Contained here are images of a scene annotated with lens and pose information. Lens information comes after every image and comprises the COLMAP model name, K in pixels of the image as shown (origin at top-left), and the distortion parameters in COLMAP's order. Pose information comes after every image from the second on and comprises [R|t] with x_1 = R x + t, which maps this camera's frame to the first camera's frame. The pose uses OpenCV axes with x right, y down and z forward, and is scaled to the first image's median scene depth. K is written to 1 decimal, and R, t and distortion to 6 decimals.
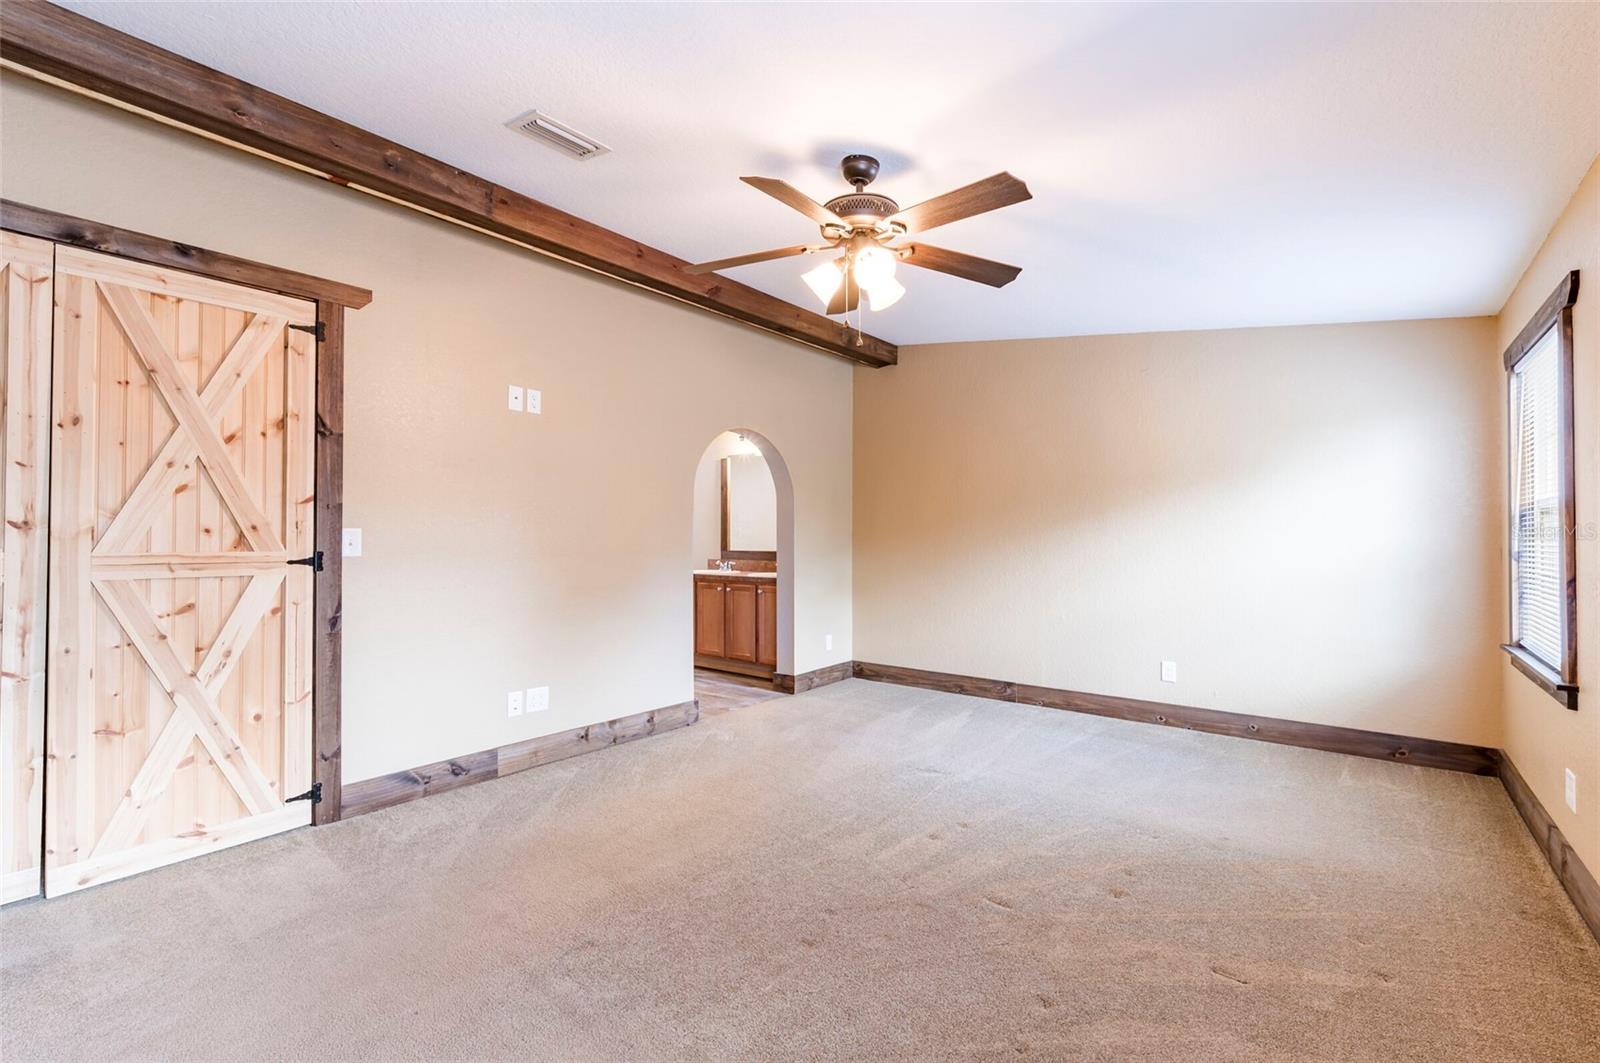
lens RADIAL K [[680.2, 0, 803.2], [0, 680.2, 531.1], [0, 0, 1]] dist [-0.001354, -0.000677]
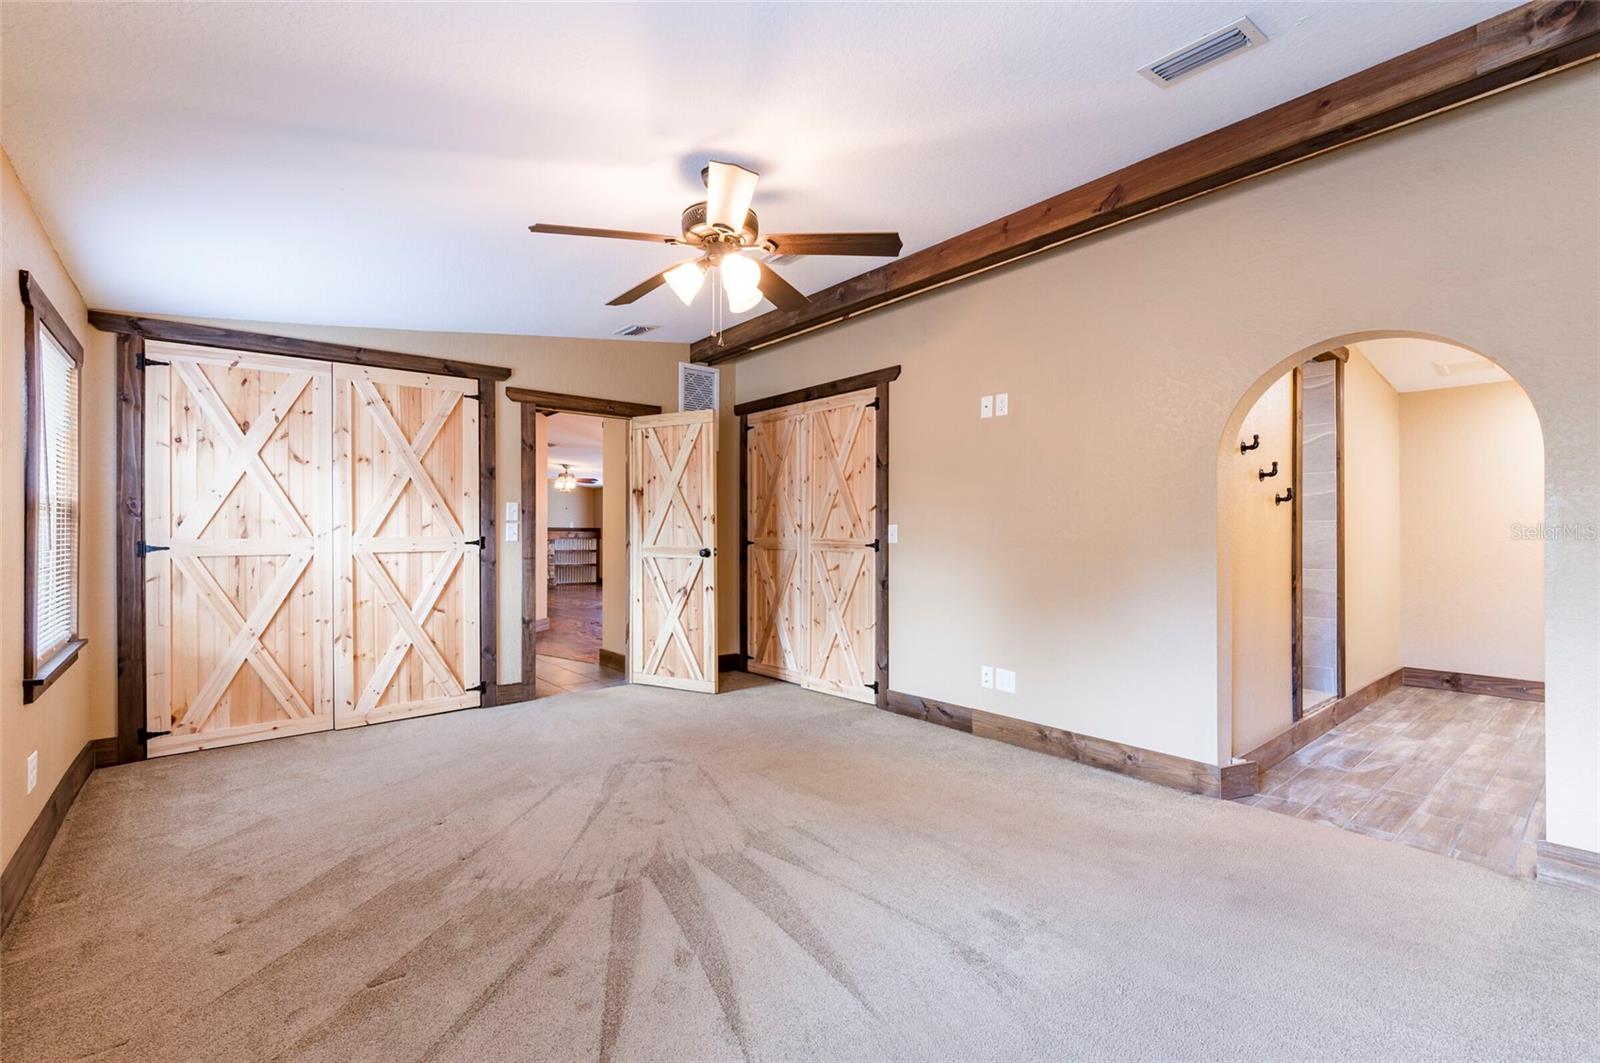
lens RADIAL K [[697.8, 0, 807.1], [0, 697.8, 531.5], [0, 0, 1]] dist [-0.002988, -0.001074]
pose [[-0.183075, -0.002352, -0.983096, 0.769899], [0.010182, 0.999939, -0.004288, 0.013282], [0.983046, -0.010795, -0.183040, 0.916634]]
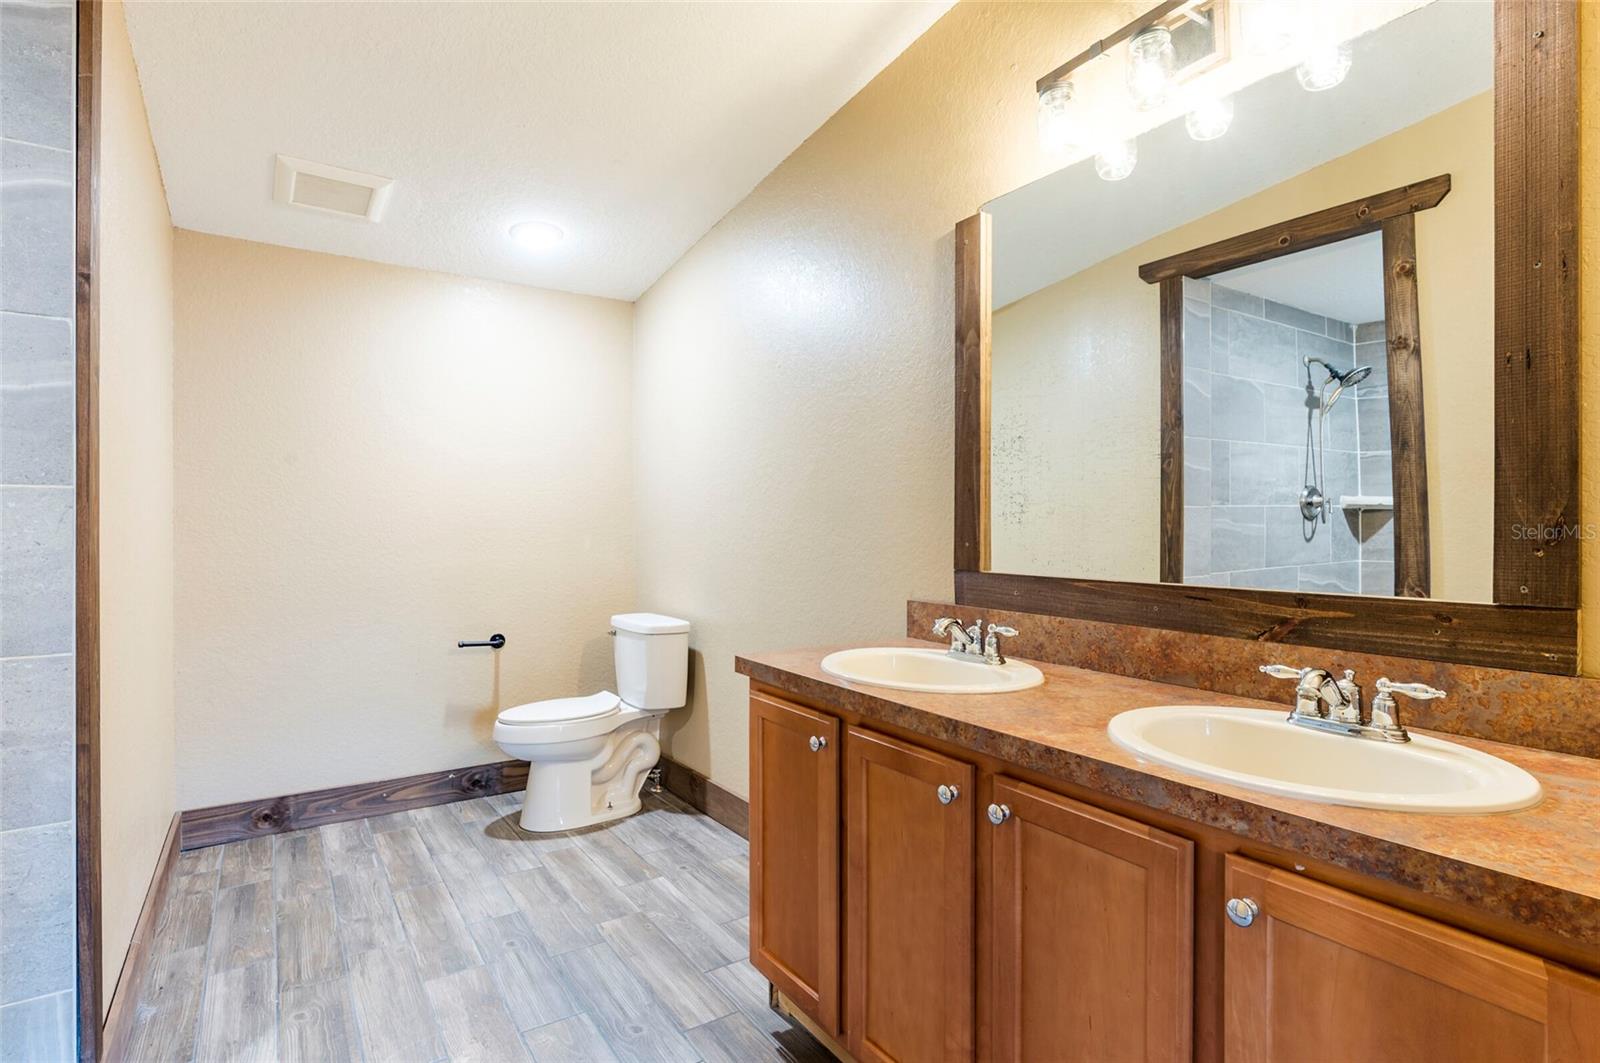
lens RADIAL K [[818.3, 0, 800.0], [0, 818.3, 531.5], [0, 0, 1]] dist [0.000885, -0.000042]
pose [[0.953694, 0.004327, -0.300749, -0.162395], [-0.000066, 0.999900, 0.014177, 0.016513], [0.300780, -0.013501, 0.953598, 1.333954]]
